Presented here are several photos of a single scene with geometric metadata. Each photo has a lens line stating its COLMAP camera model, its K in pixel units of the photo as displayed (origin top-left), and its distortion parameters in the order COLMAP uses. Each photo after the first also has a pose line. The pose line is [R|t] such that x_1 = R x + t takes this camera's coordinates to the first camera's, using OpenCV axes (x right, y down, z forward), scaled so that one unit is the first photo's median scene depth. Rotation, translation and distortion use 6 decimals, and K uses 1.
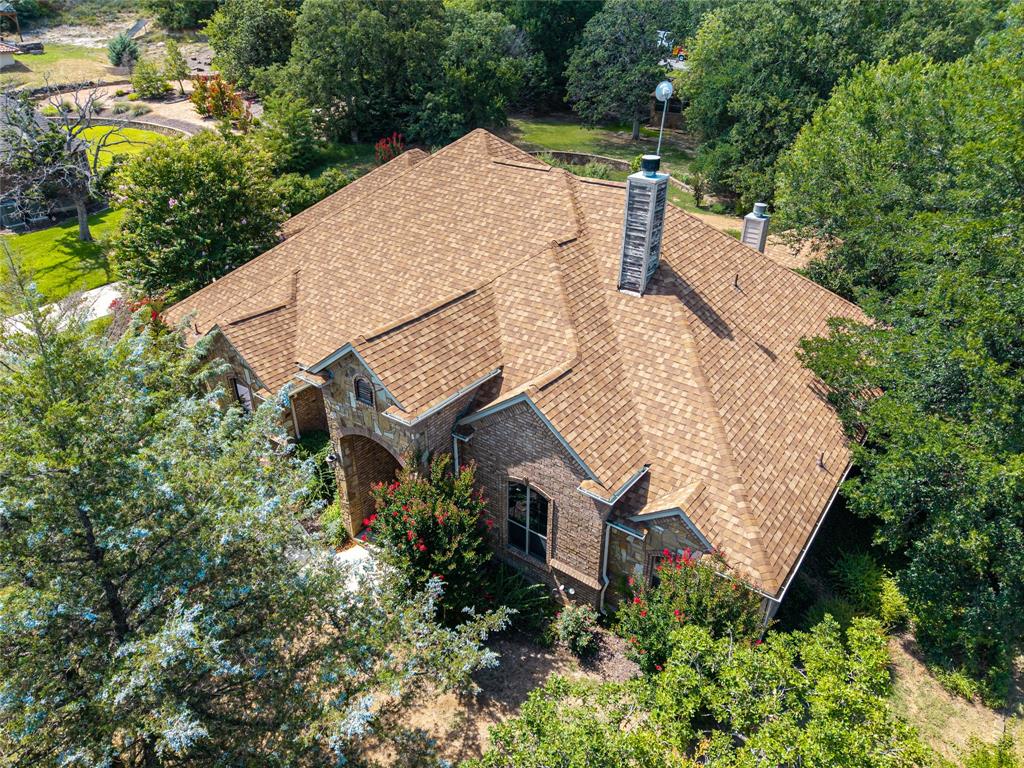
lens RADIAL K [[667.0, 0, 512.0], [0, 667.0, 384.0], [0, 0, 1]] dist [0.003921, -0.001226]
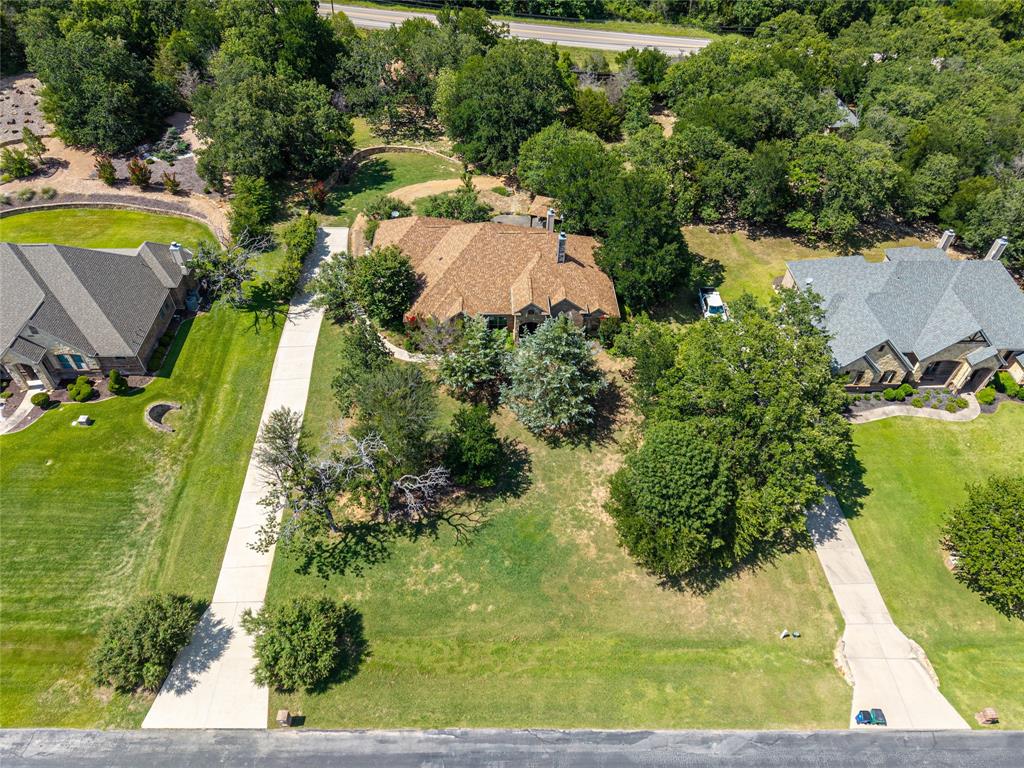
lens RADIAL K [[667.0, 0, 512.0], [0, 667.0, 384.0], [0, 0, 1]] dist [0.003921, -0.001226]
pose [[0.791697, -0.428487, 0.435449, -2.120406], [0.298100, 0.893119, 0.336860, -0.935219], [-0.533248, -0.136884, 0.834811, -2.302026]]
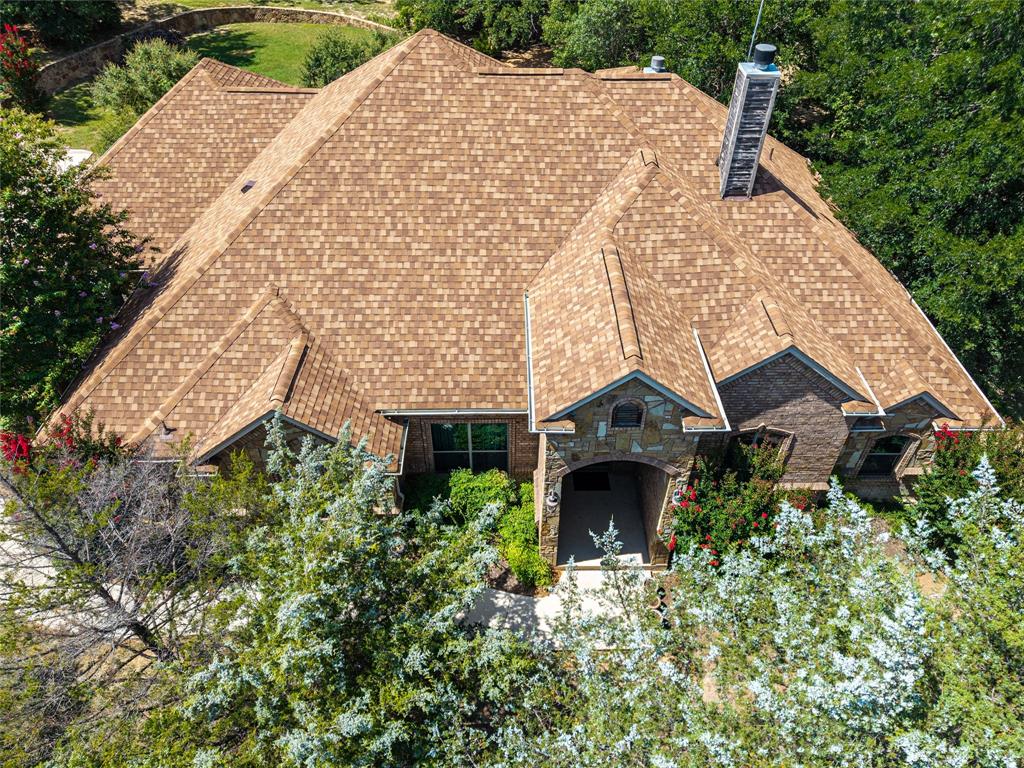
lens RADIAL K [[719.0, 0, 526.0], [0, 719.0, 386.1], [0, 0, 1]] dist [0.000564, -0.001785]
pose [[0.797319, -0.397176, 0.454460, -0.626946], [0.295789, 0.913481, 0.279396, -0.268420], [-0.526110, -0.088344, 0.845816, 0.282770]]
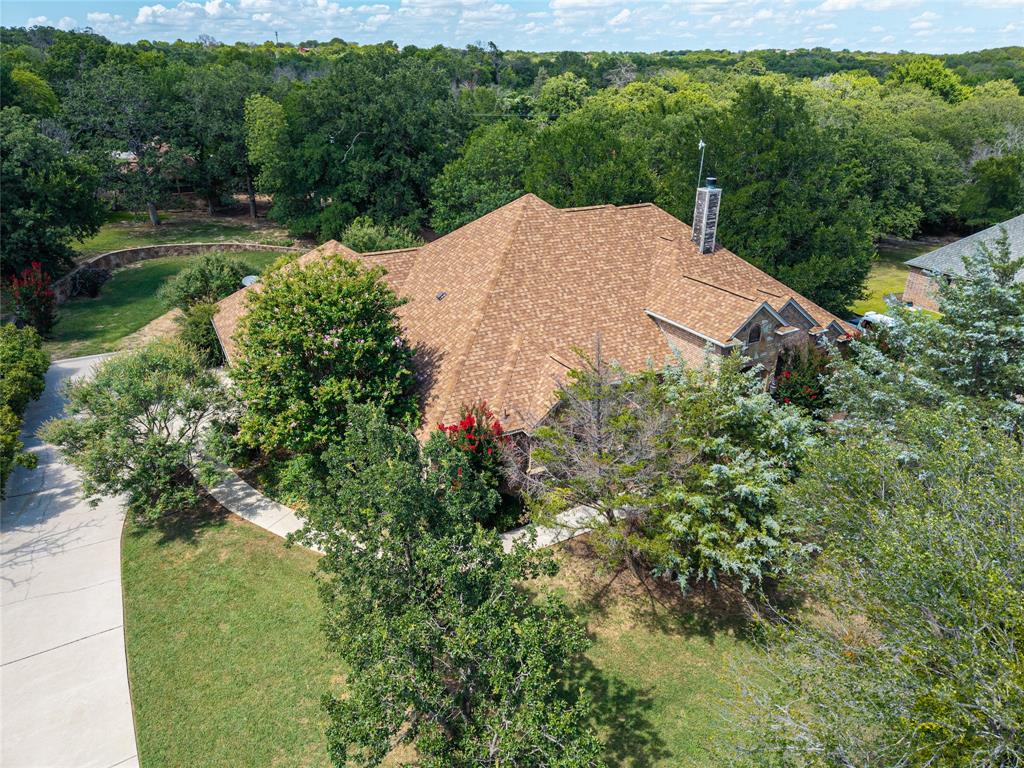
lens RADIAL K [[667.0, 0, 512.0], [0, 667.0, 384.0], [0, 0, 1]] dist [0.003921, -0.001226]
pose [[0.438563, -0.386853, 0.811176, -1.666658], [0.451040, 0.875448, 0.173648, -0.383786], [-0.777319, 0.289717, 0.558426, 0.506375]]
